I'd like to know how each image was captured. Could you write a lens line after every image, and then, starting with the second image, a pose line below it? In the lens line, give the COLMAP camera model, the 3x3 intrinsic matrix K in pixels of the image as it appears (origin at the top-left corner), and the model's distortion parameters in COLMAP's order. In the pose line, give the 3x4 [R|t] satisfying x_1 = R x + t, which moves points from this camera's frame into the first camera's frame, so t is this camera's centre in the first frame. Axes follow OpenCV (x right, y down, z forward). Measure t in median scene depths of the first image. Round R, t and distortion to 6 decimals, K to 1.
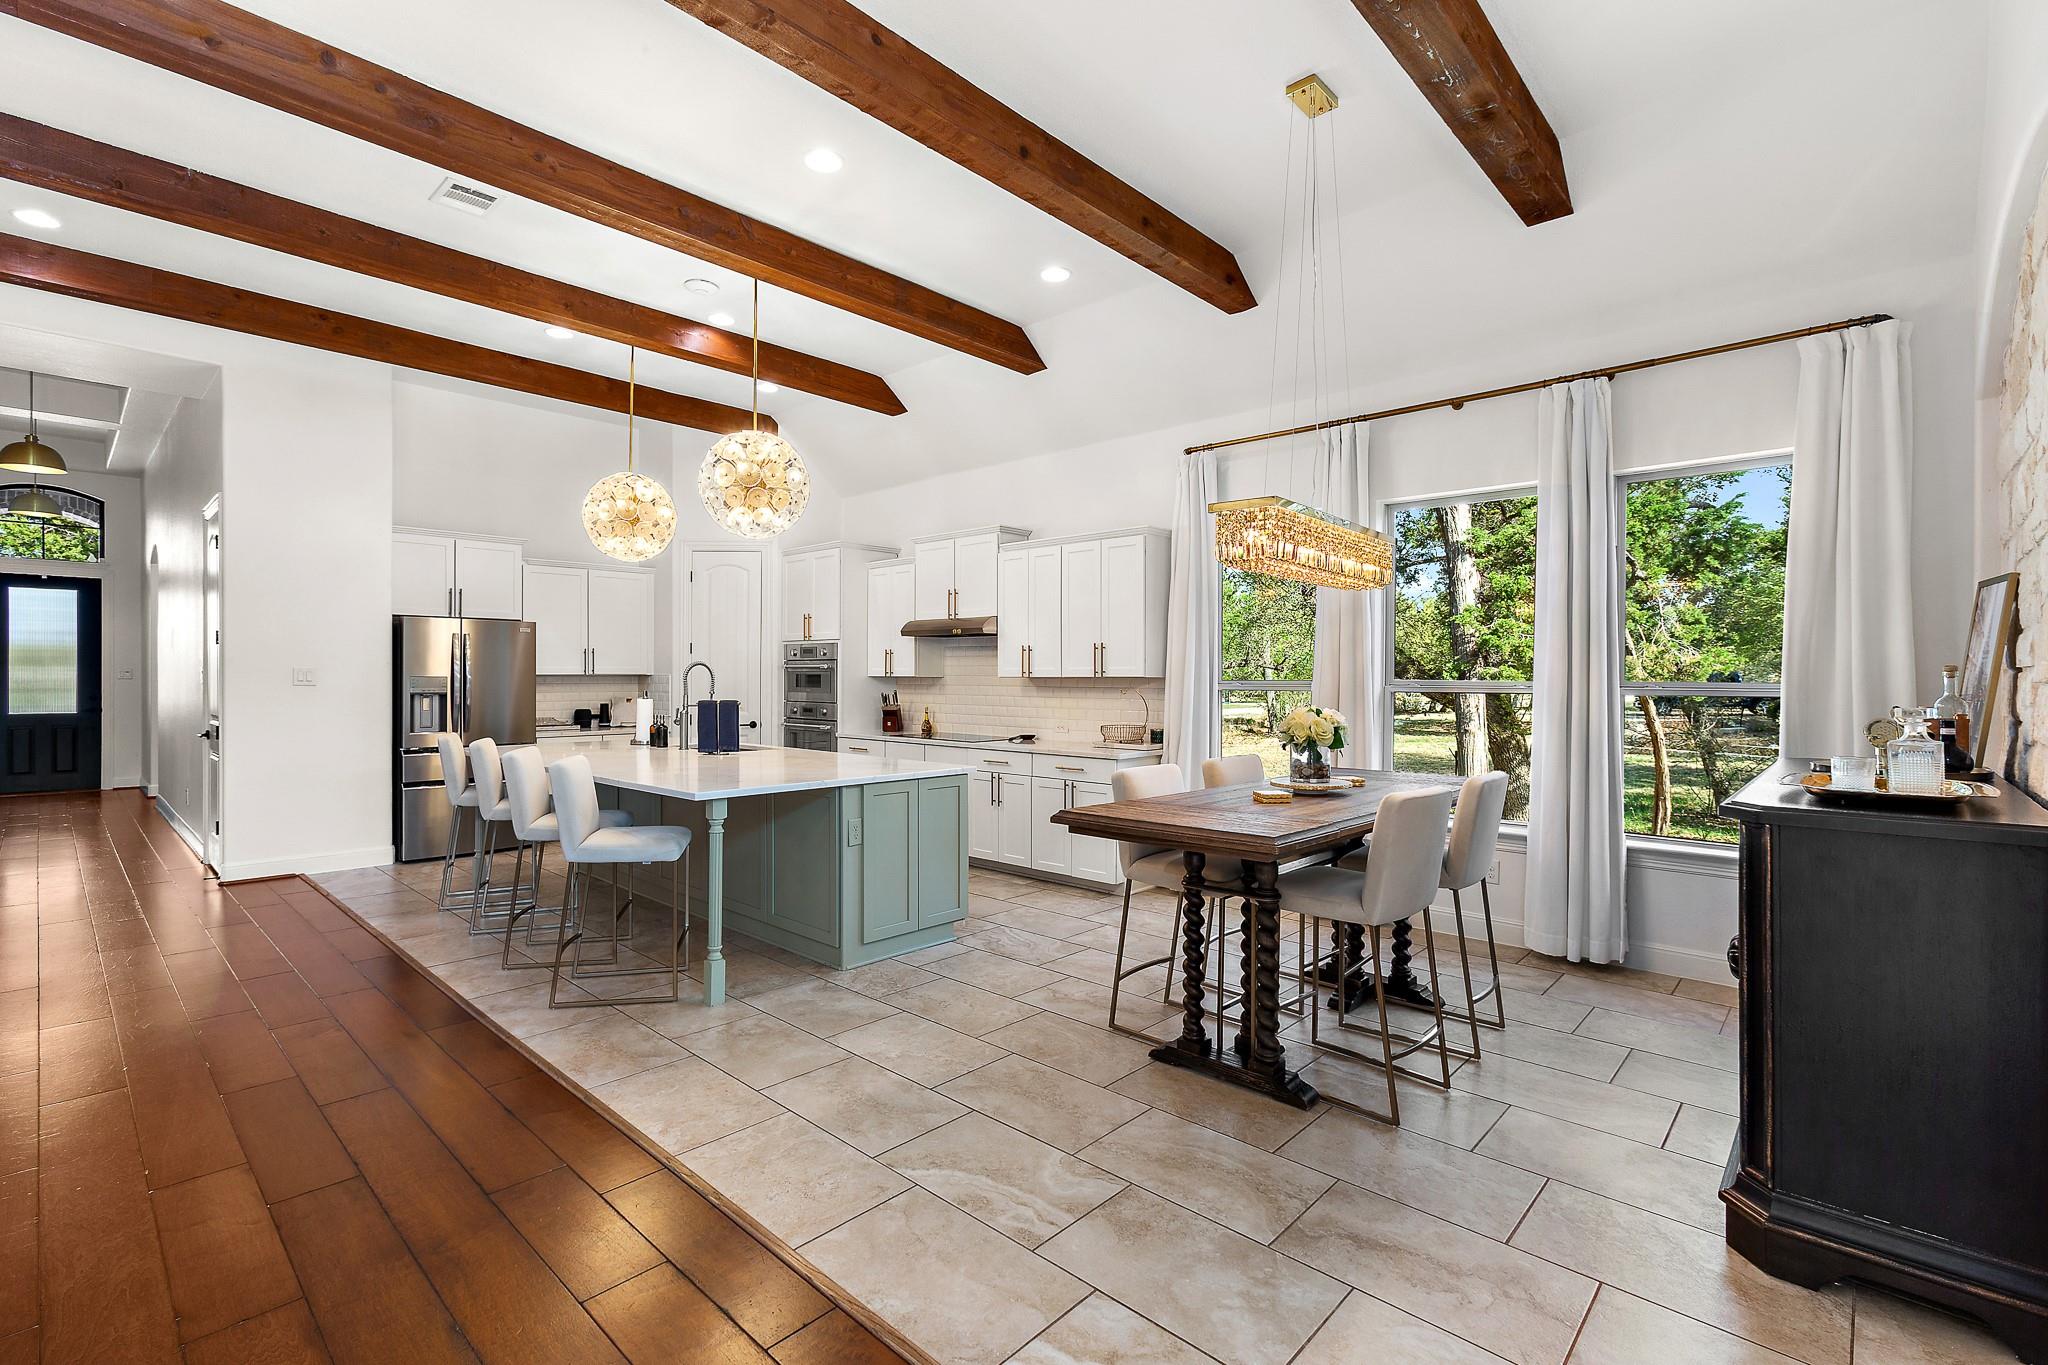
lens RADIAL K [[933.0, 0, 1024.0], [0, 933.0, 682.5], [0, 0, 1]] dist [-0.004659, -0.000145]
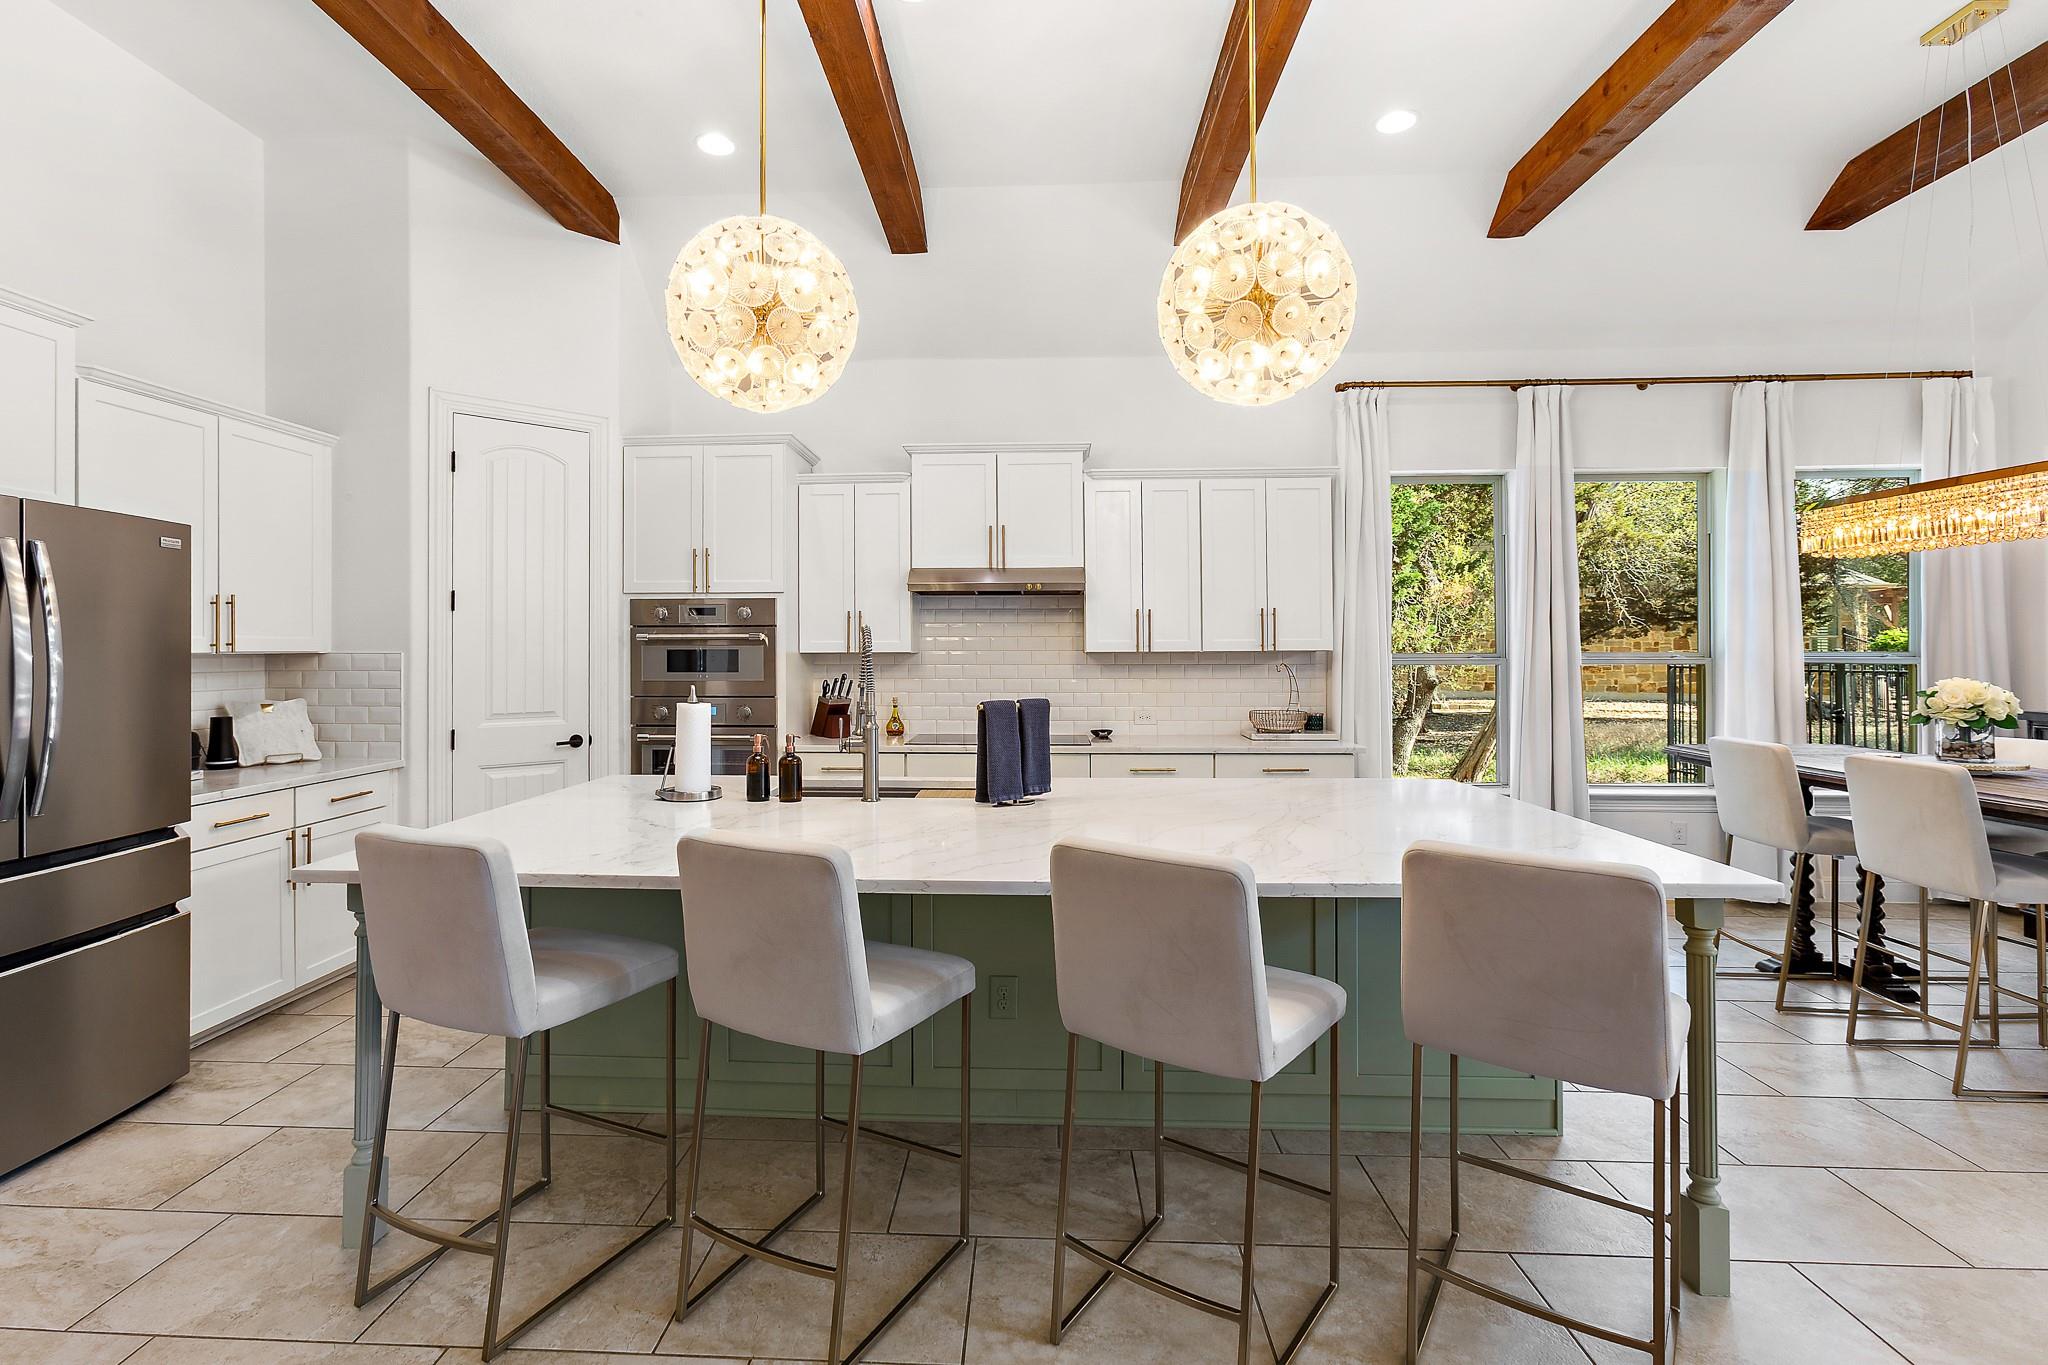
lens RADIAL K [[949.1, 0, 1008.3], [0, 949.1, 645.1], [0, 0, 1]] dist [-0.001274, 0.000026]
pose [[0.763838, -0.001033, 0.645407, -0.606529], [0.010326, 0.999890, -0.010620, -0.004570], [-0.645326, 0.014777, 0.763765, 0.527332]]
